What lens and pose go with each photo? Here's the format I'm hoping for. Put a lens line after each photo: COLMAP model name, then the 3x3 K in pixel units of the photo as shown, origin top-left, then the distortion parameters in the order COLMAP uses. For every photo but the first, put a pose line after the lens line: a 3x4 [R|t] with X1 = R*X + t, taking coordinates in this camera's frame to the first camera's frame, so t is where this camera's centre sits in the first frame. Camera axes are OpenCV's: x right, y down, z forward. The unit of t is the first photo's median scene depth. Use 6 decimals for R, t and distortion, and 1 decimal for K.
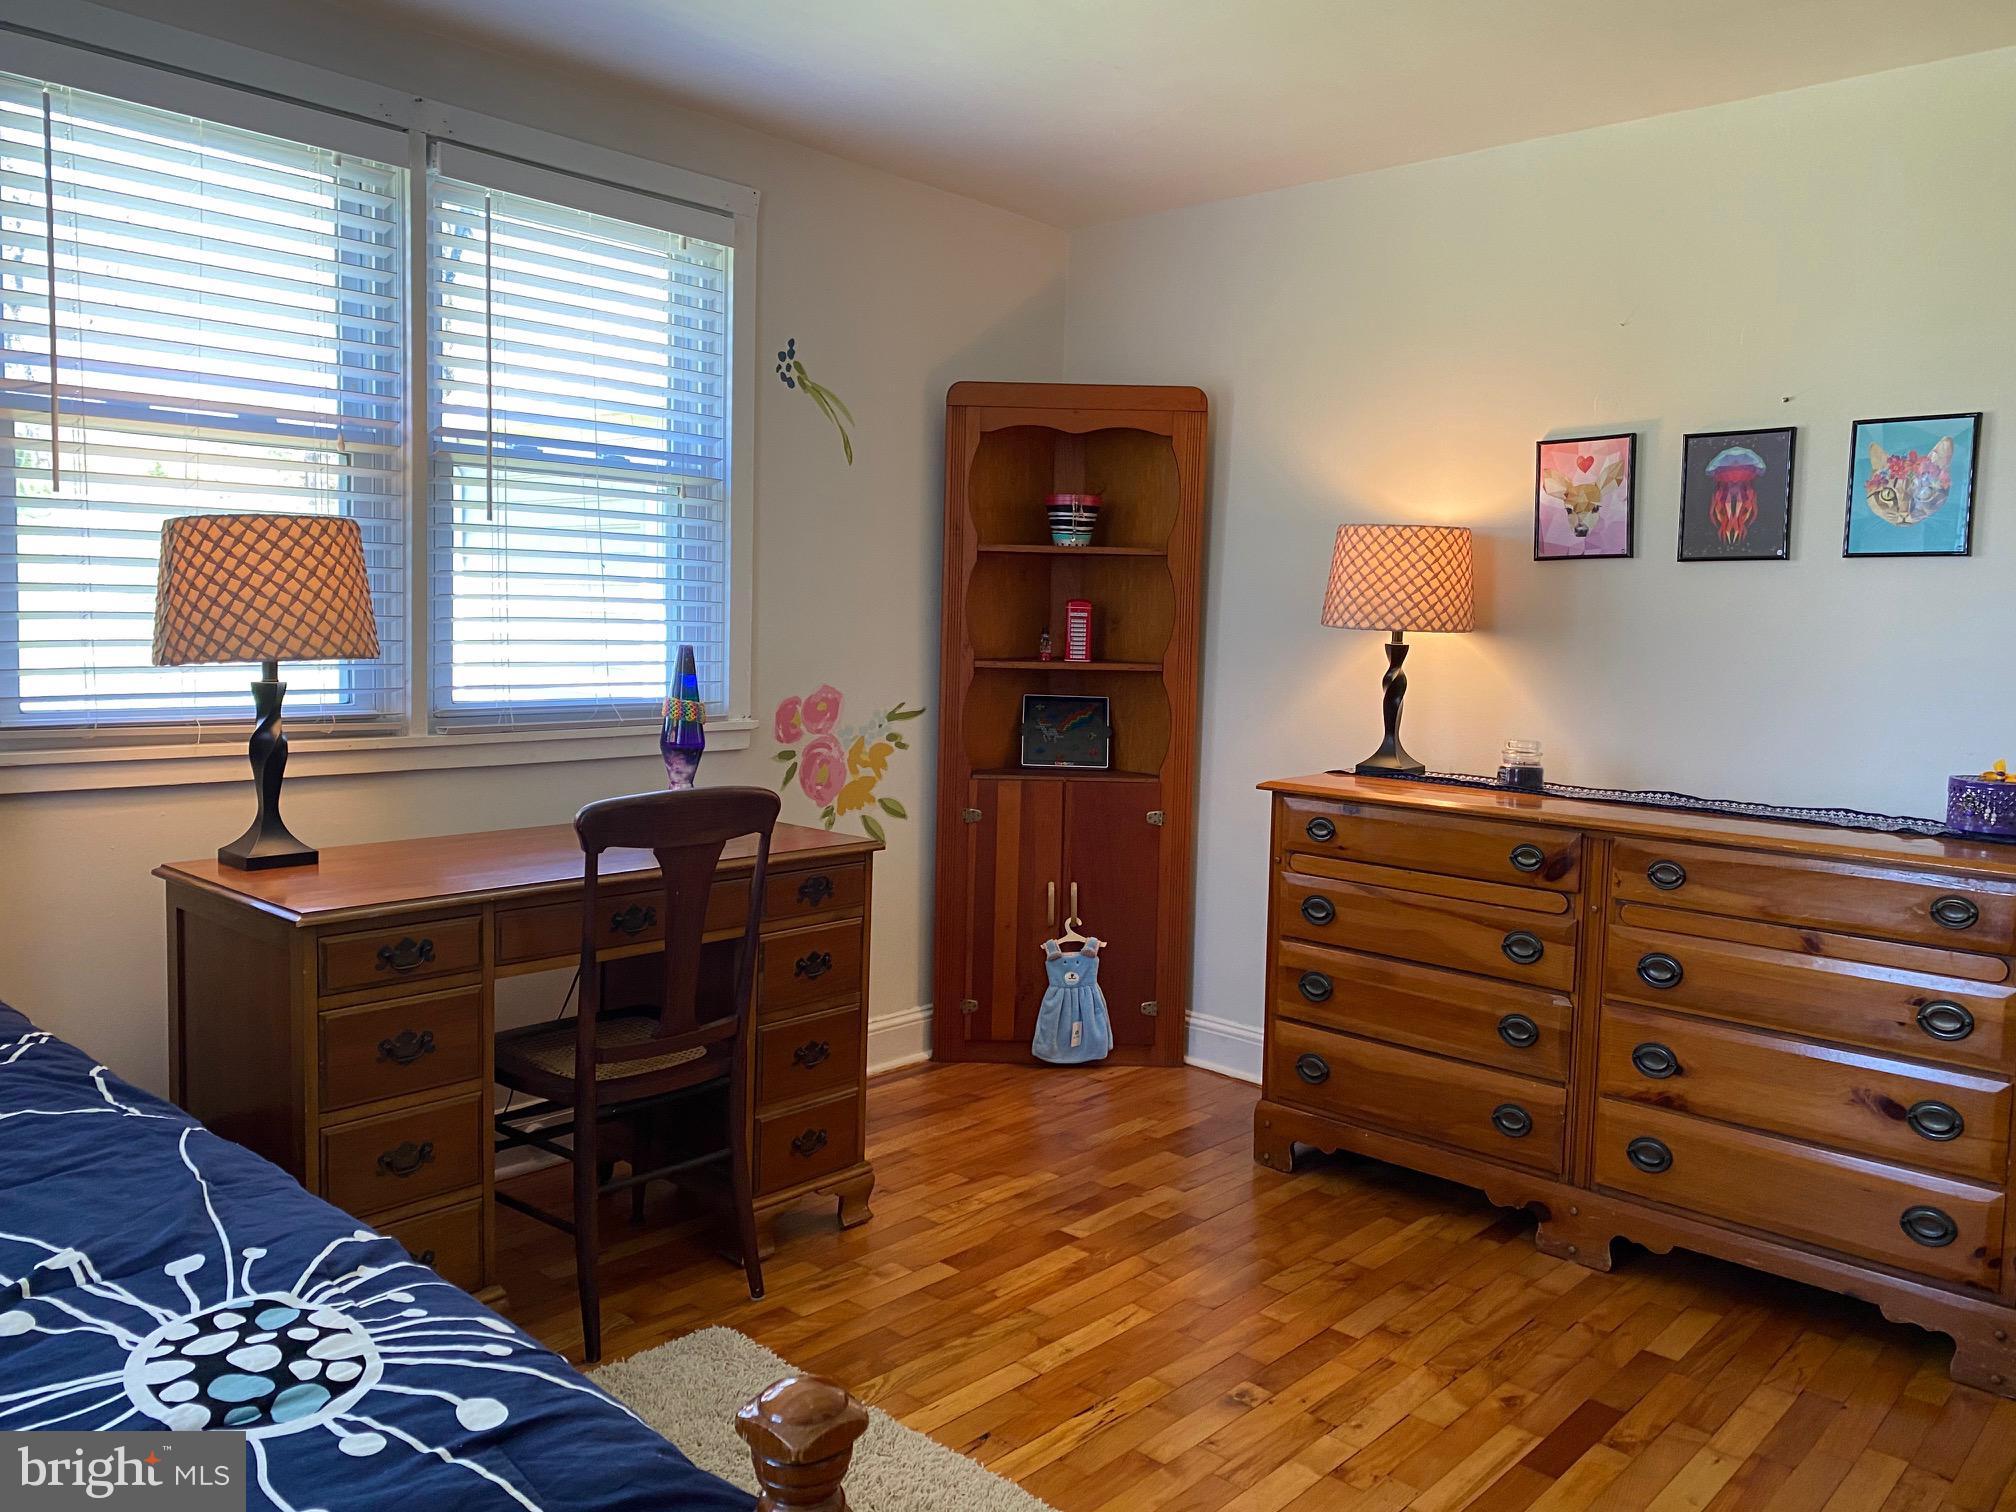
lens RADIAL K [[1525.9, 0, 986.8], [0, 1525.9, 748.6], [0, 0, 1]] dist [0.061254, -0.116646]
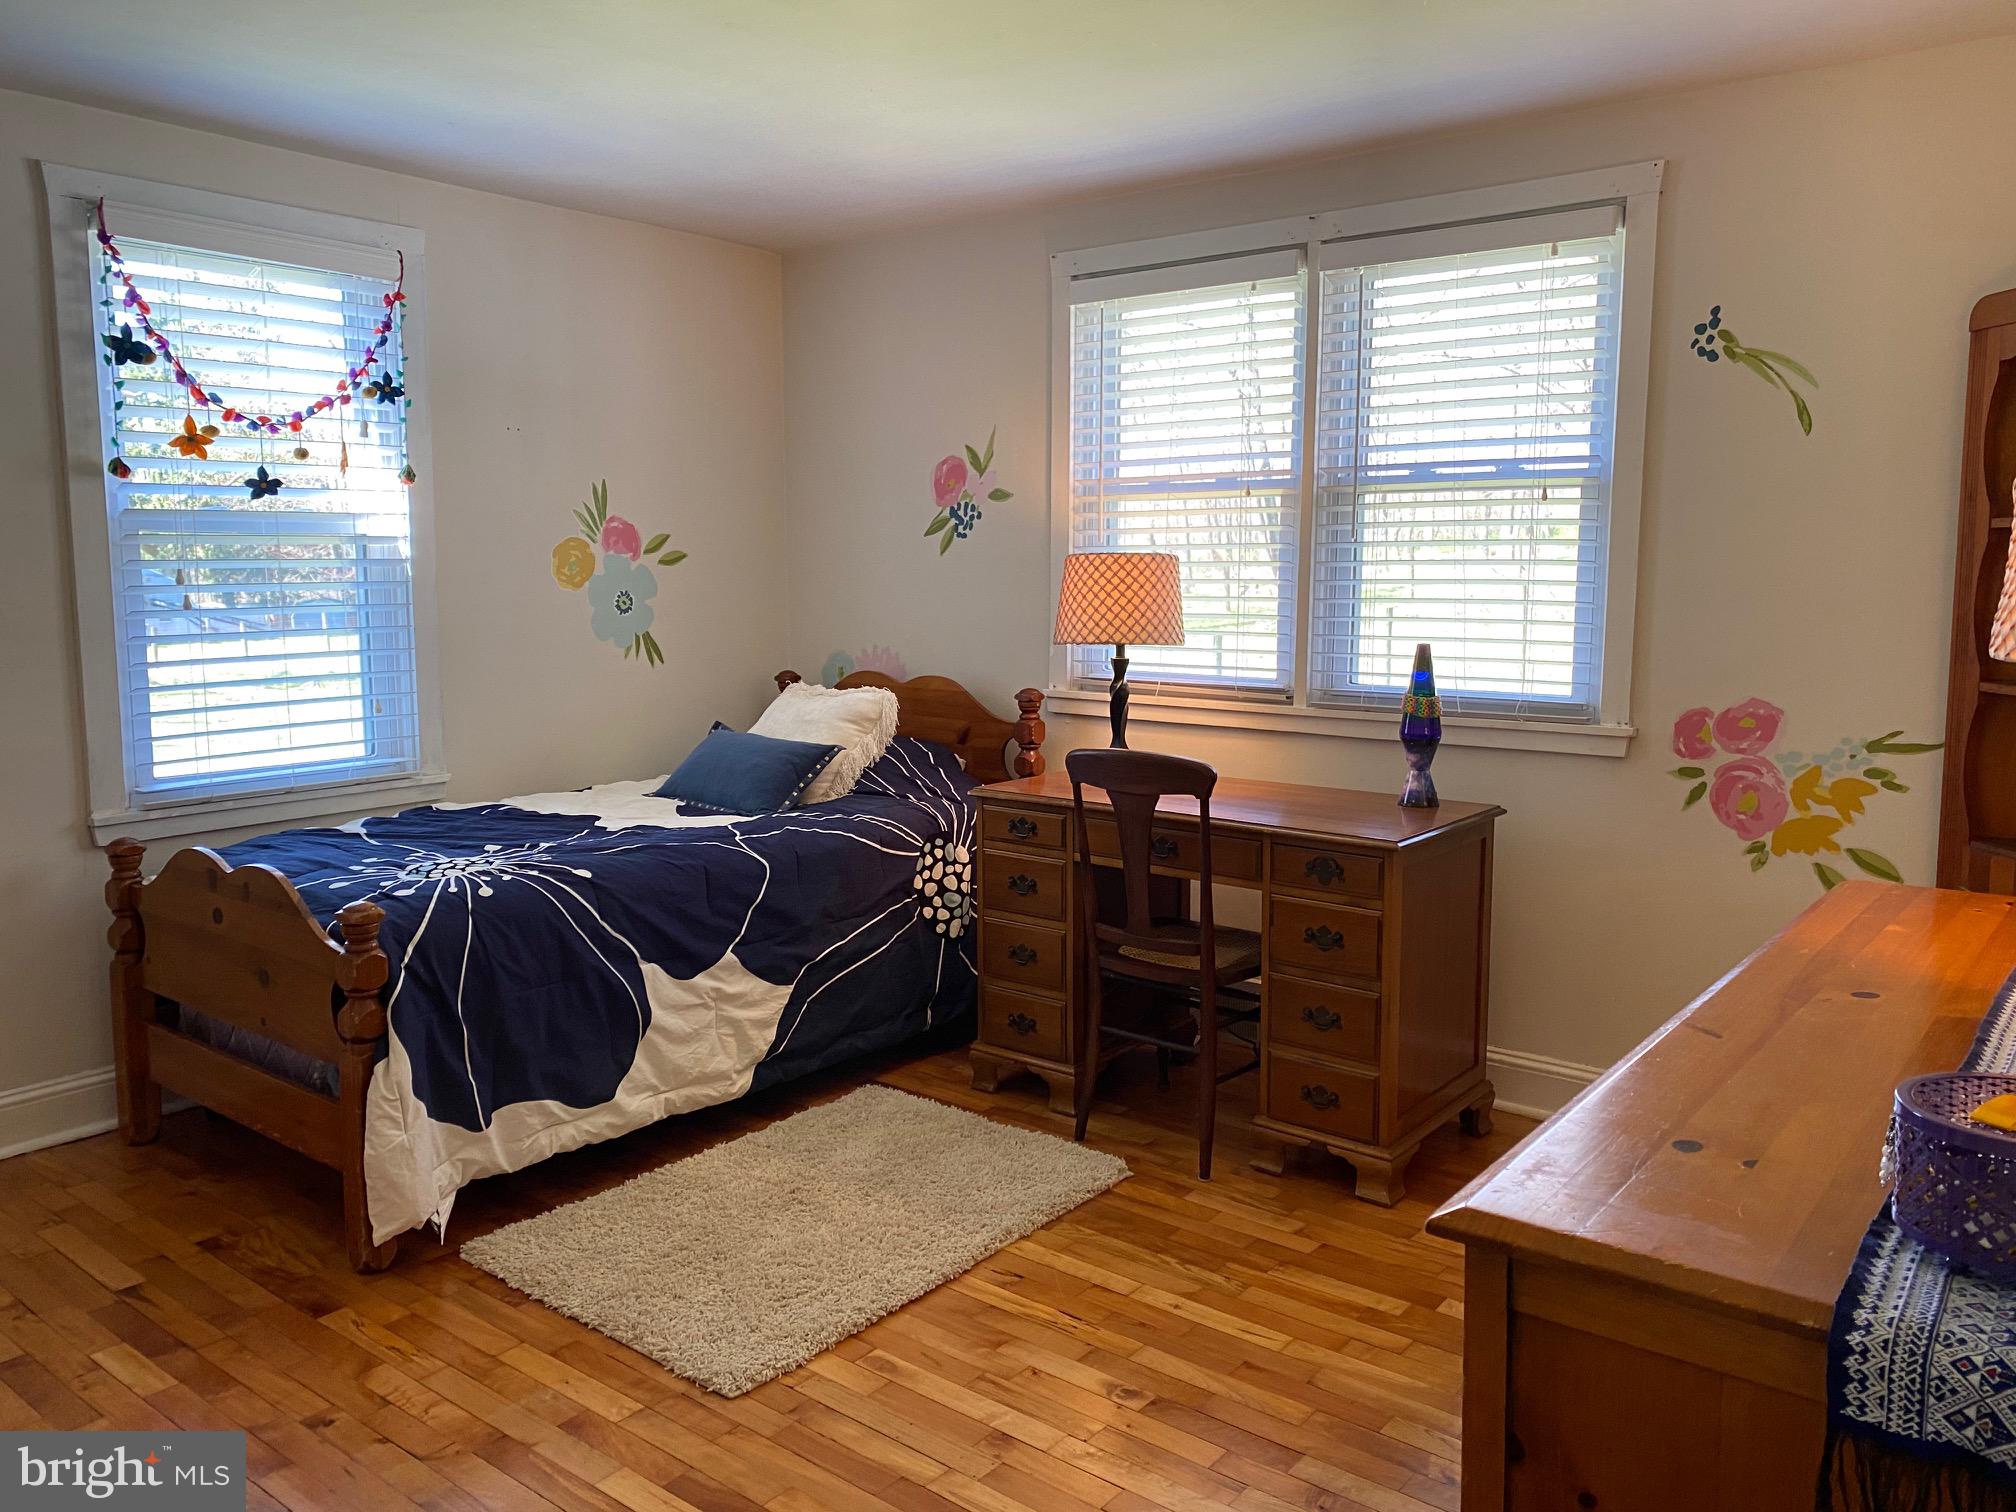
lens RADIAL K [[1525.9, 0, 986.8], [0, 1525.9, 748.6], [0, 0, 1]] dist [0.061254, -0.116646]
pose [[0.052022, 0.097607, -0.993864, 0.765831], [-0.086377, 0.991922, 0.092895, -0.059404], [0.994903, 0.081015, 0.060033, 0.549005]]
